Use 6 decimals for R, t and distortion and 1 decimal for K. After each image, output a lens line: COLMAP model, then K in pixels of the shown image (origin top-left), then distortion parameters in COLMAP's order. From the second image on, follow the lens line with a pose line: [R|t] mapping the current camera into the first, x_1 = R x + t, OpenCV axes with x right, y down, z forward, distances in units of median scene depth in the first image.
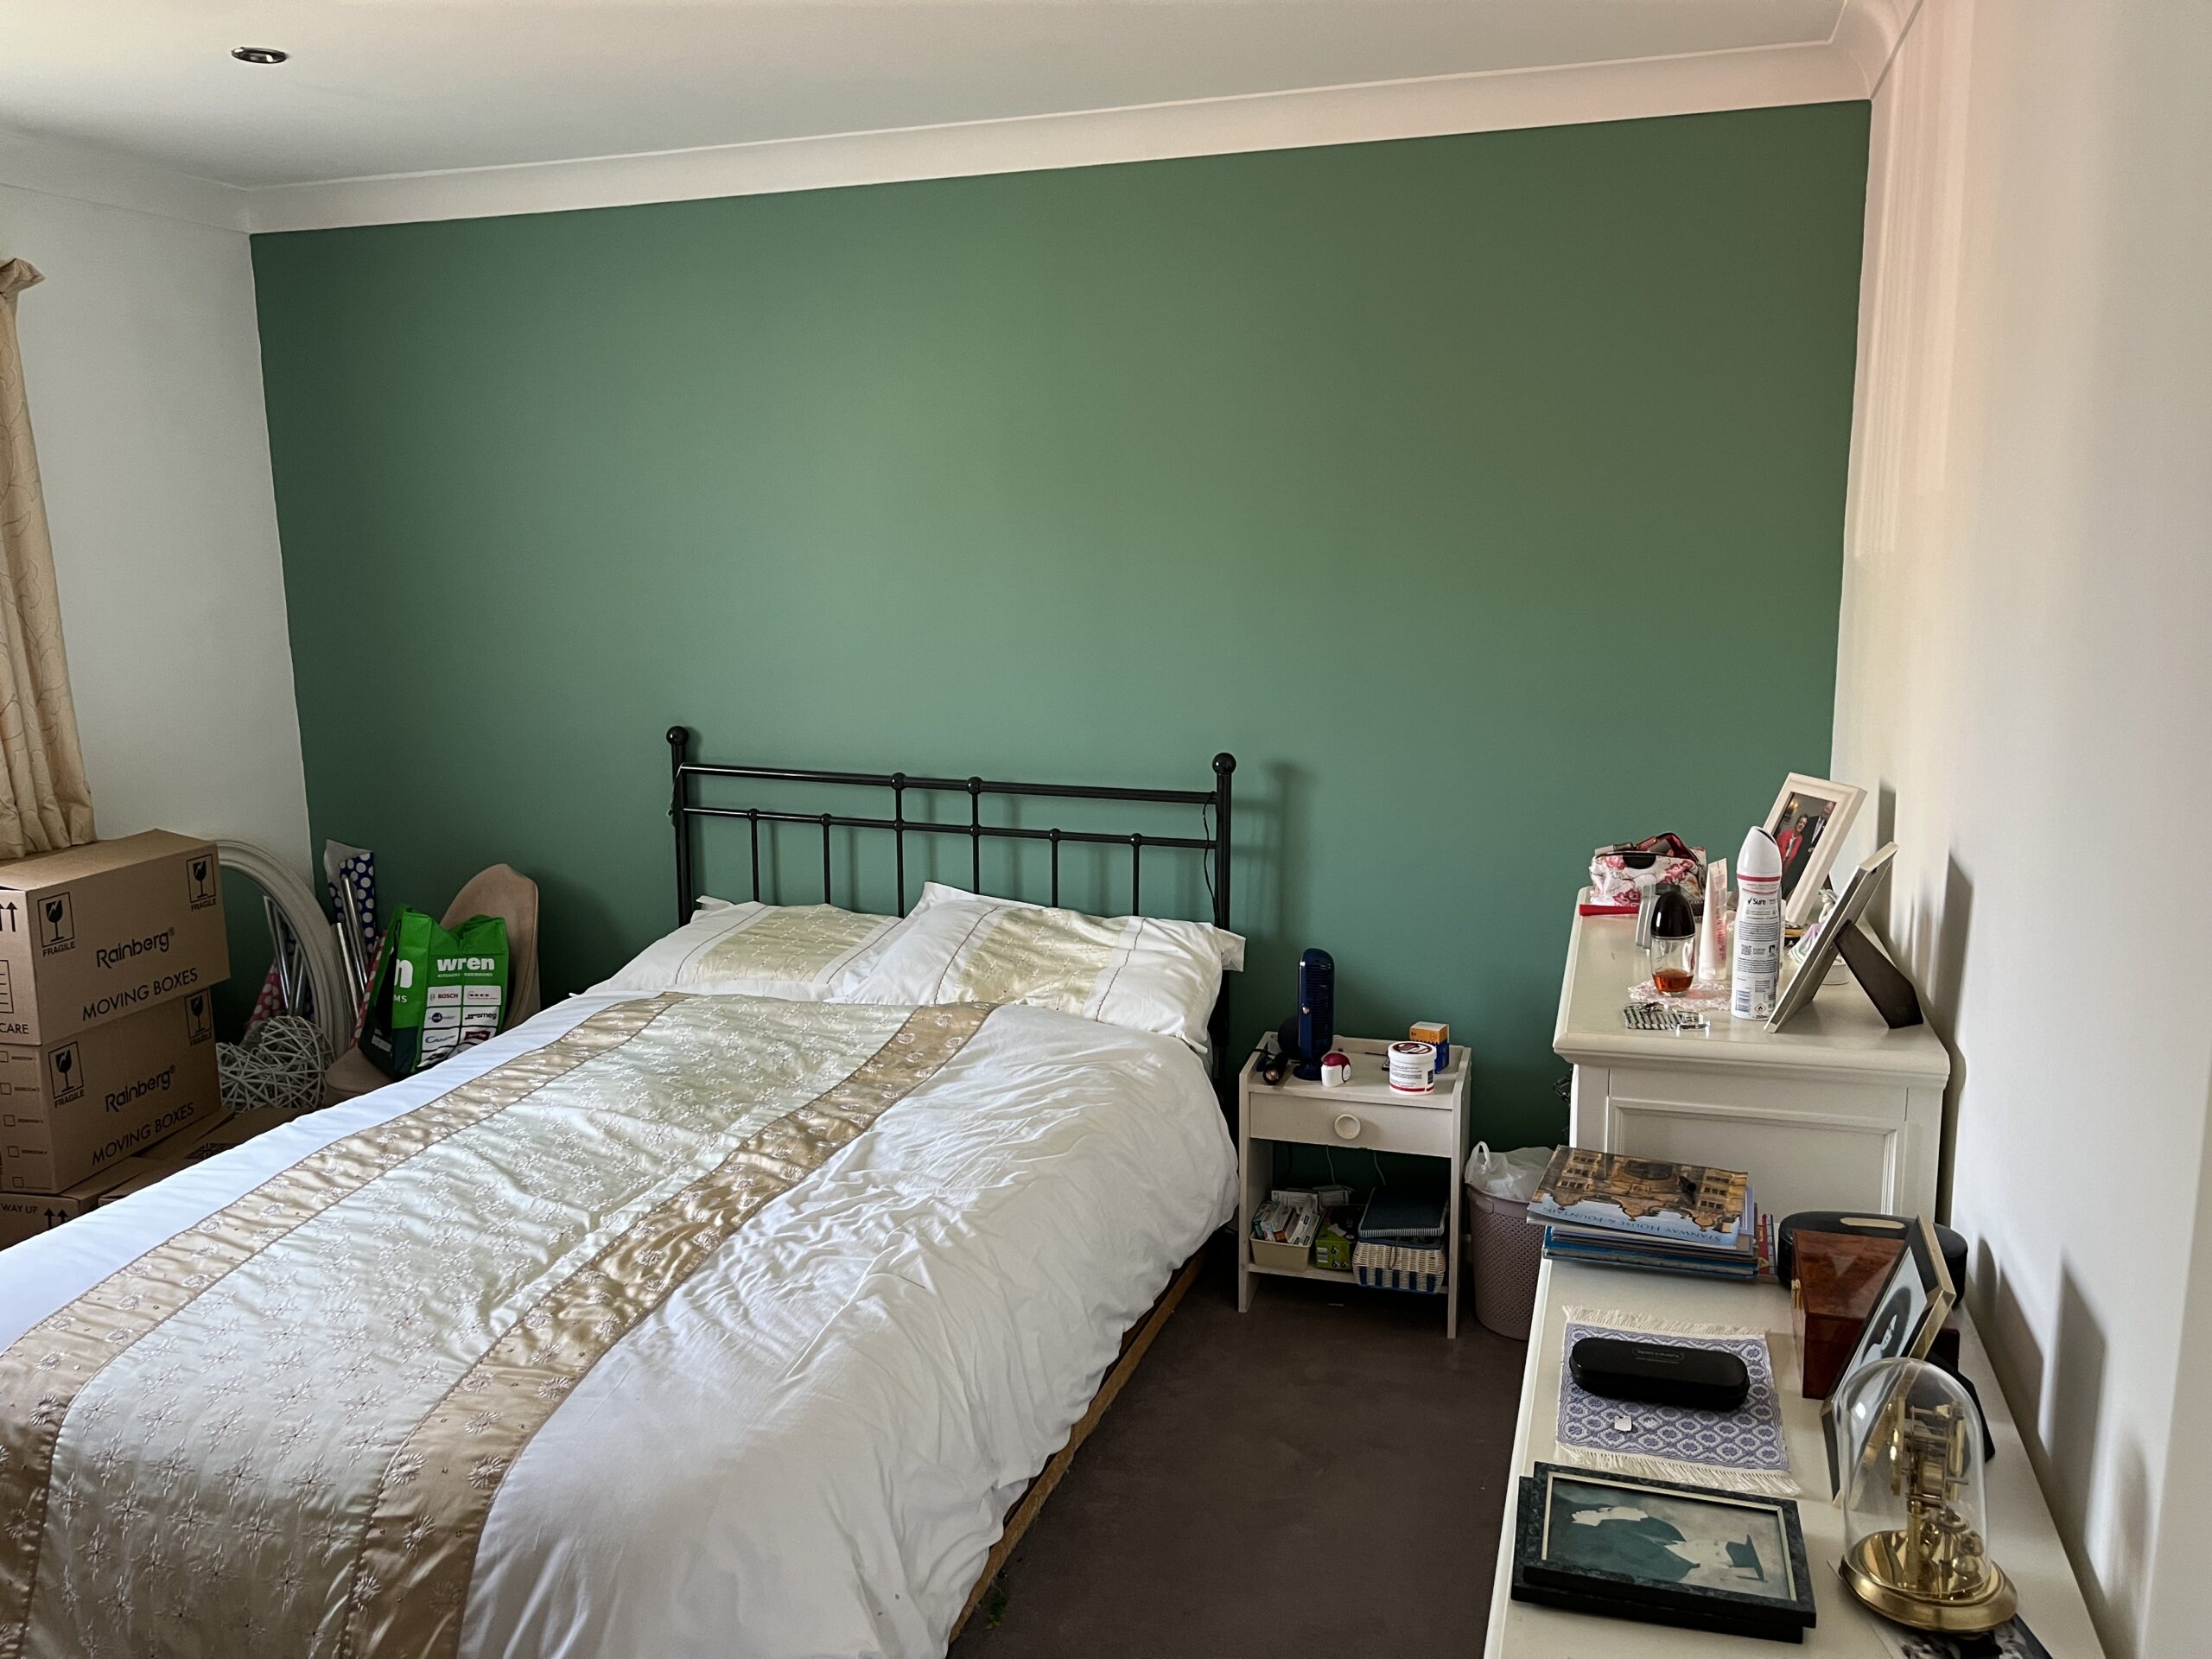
lens RADIAL K [[1674.6, 0, 1116.1], [0, 1674.6, 824.5], [0, 0, 1]] dist [0.061792, -0.096776]
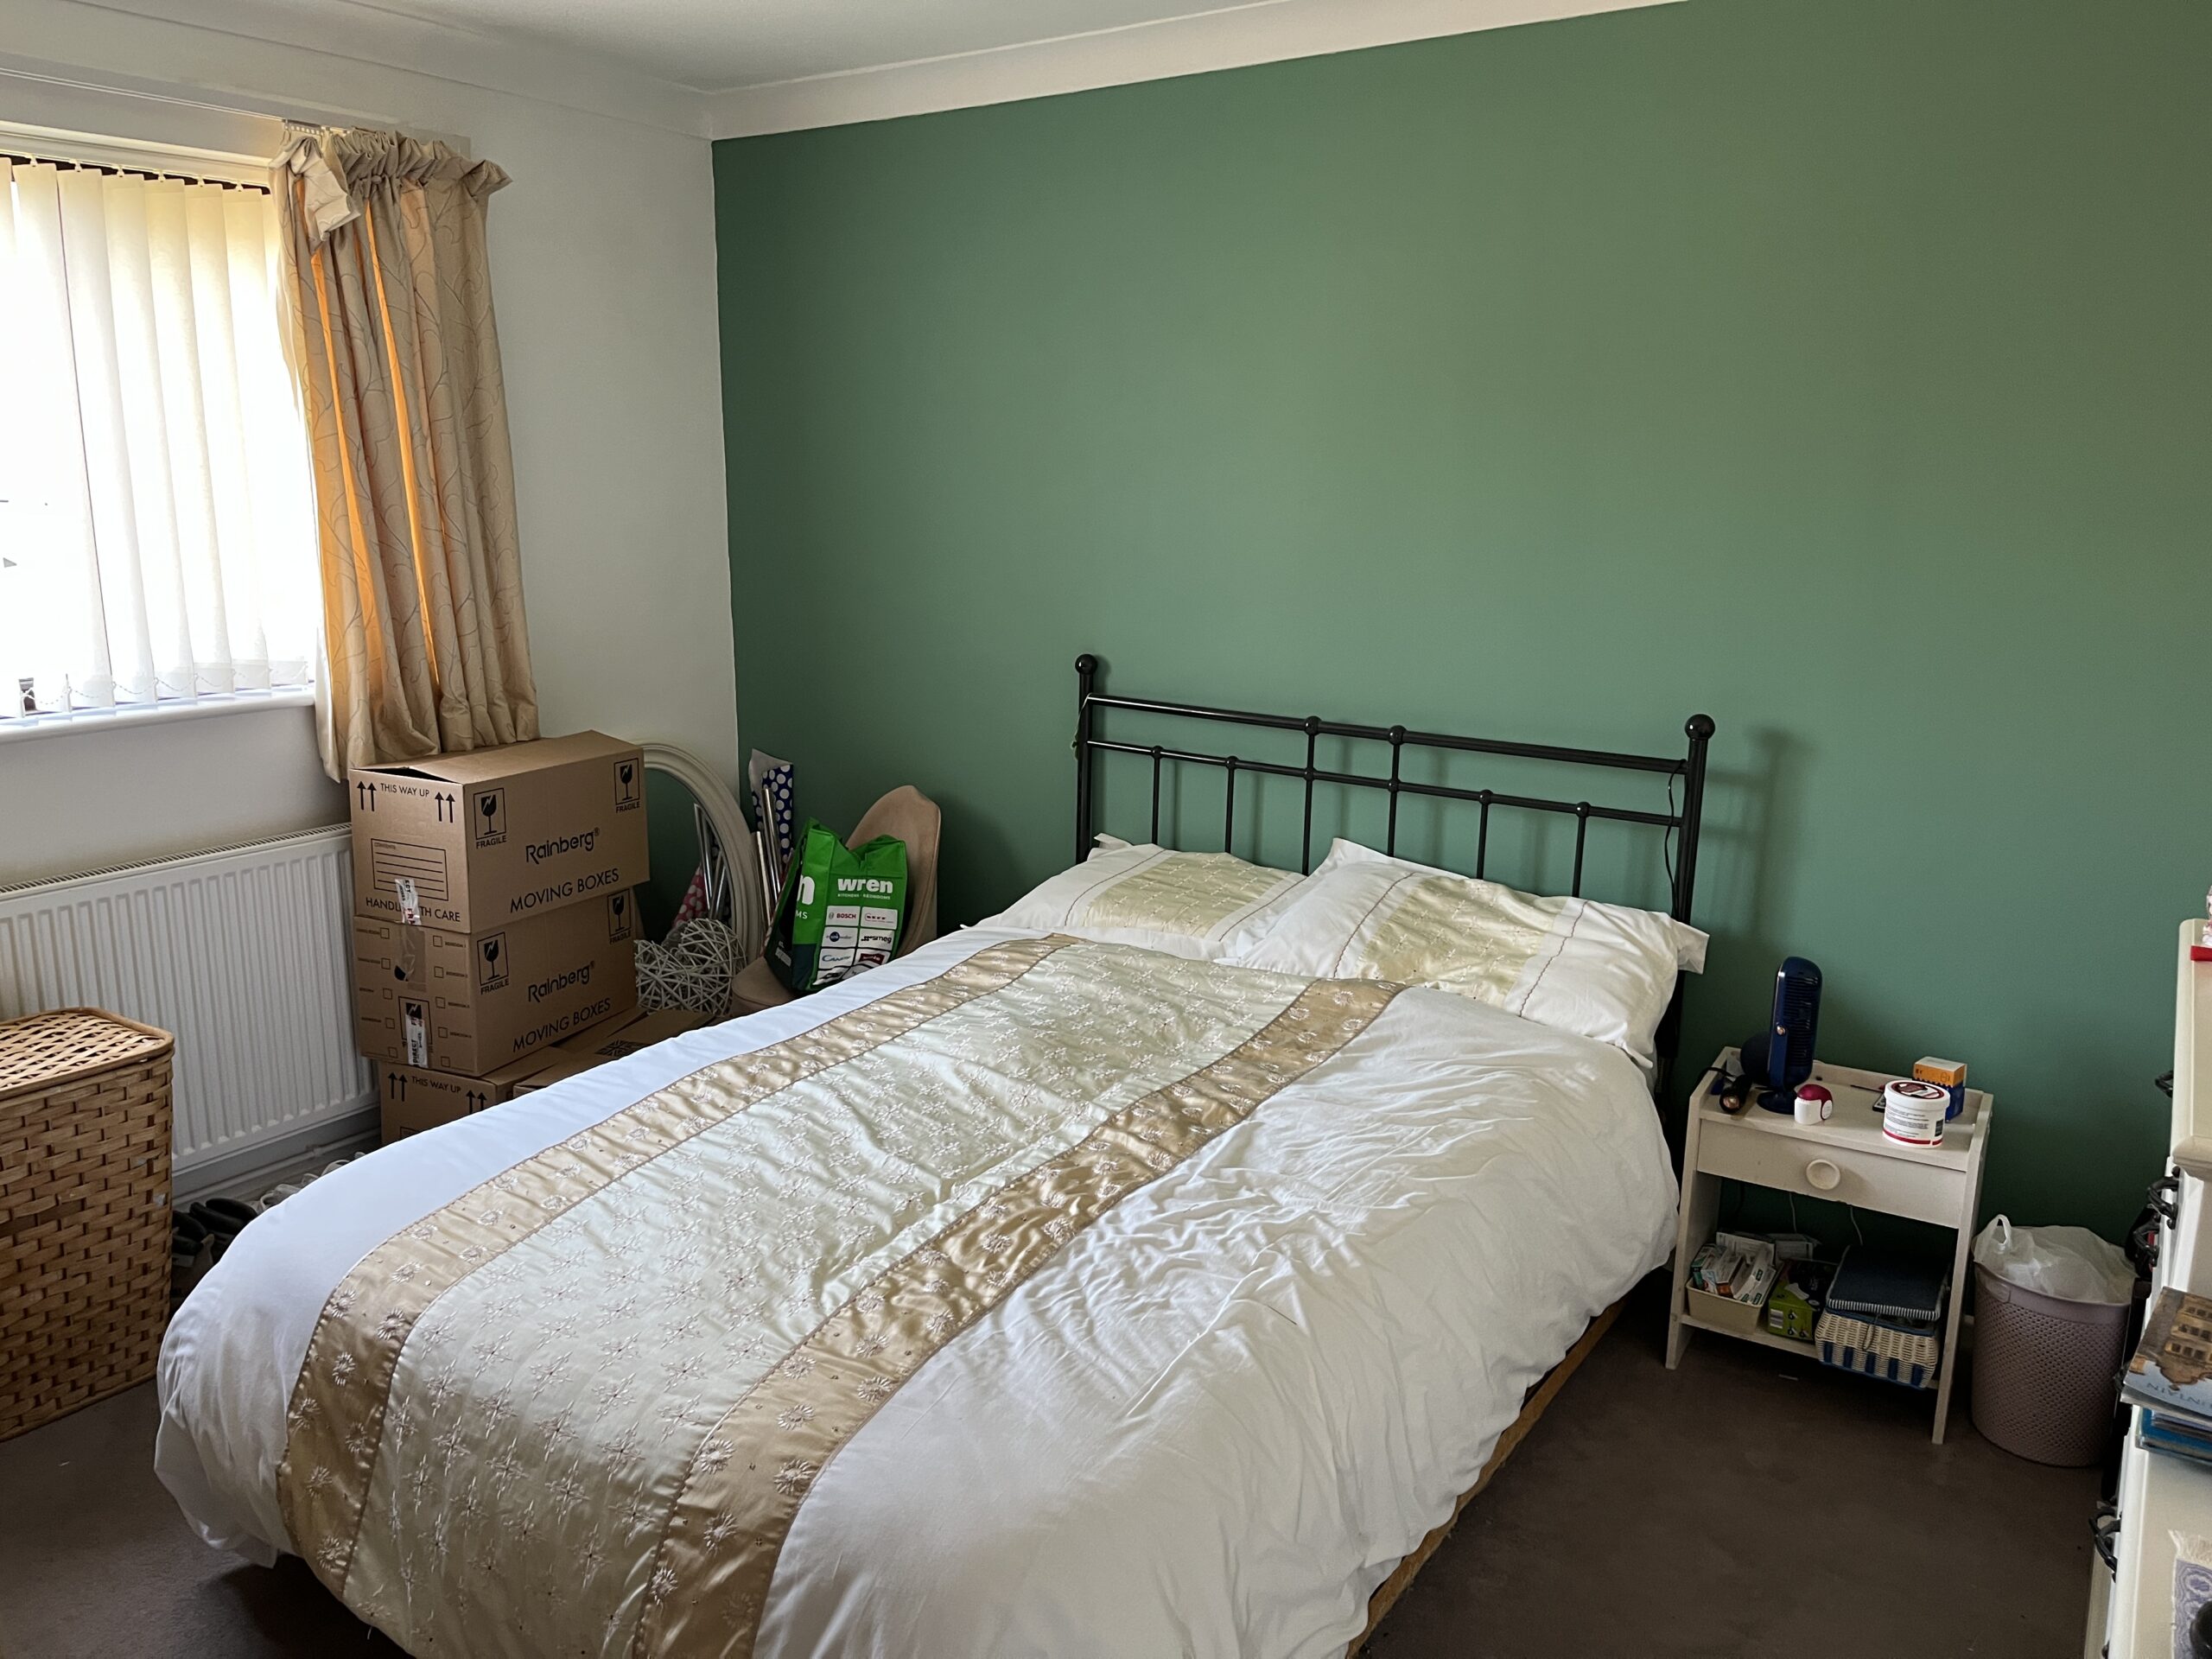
lens RADIAL K [[1674.6, 0, 1087.5], [0, 1674.6, 839.4], [0, 0, 1]] dist [0.061792, -0.096776]
pose [[0.962497, 0.075750, -0.260503, -0.007595], [-0.063131, 0.996406, 0.056484, -0.009487], [0.263845, -0.037920, 0.963819, 0.109270]]
